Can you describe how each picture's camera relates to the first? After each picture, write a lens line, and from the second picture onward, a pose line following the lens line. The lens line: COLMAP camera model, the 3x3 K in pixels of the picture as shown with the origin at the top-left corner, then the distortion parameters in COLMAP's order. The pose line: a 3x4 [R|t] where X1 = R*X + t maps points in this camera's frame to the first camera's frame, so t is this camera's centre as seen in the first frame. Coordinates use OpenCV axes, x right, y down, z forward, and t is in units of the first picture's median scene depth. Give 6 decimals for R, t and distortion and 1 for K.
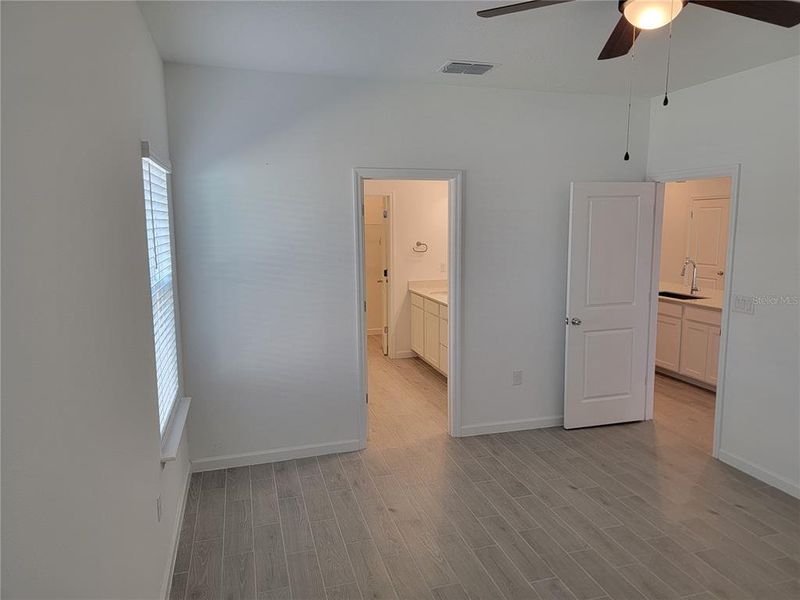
lens RADIAL K [[562.9, 0, 409.0], [0, 562.9, 299.4], [0, 0, 1]] dist [0.094792, -0.071158]
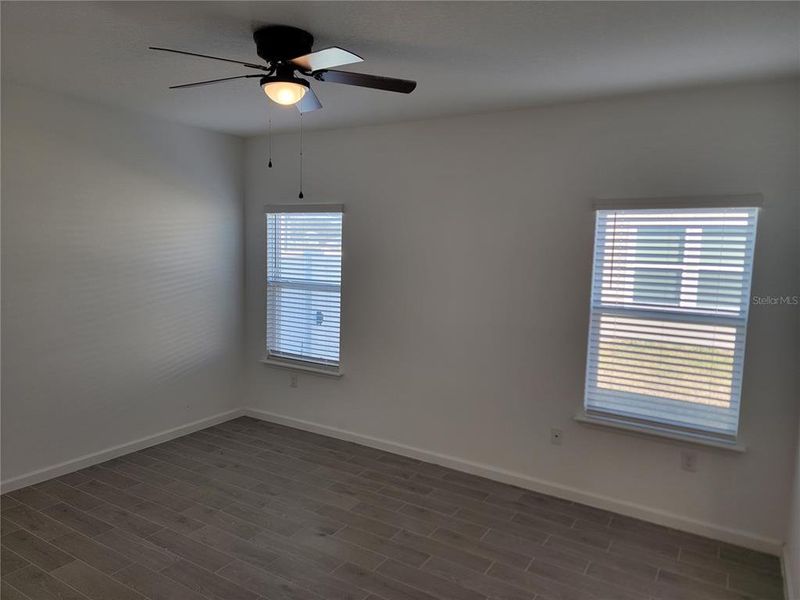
lens RADIAL K [[562.9, 0, 409.0], [0, 562.9, 299.4], [0, 0, 1]] dist [0.094792, -0.071158]
pose [[-0.750656, 0.047769, -0.658964, 0.530155], [-0.116482, 0.972191, 0.203166, -0.160663], [0.650344, 0.229266, -0.724217, 1.089540]]
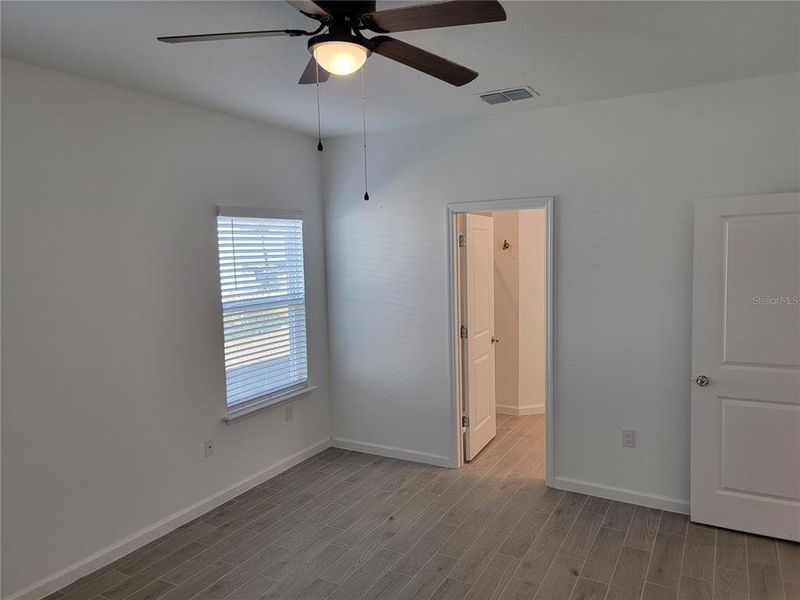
lens RADIAL K [[562.9, 0, 409.0], [0, 562.9, 299.4], [0, 0, 1]] dist [0.094792, -0.071158]
pose [[0.692308, 0.053075, -0.719648, 0.607285], [-0.081911, 0.996626, -0.005297, -0.035371], [0.716938, 0.062614, 0.694319, 0.194172]]
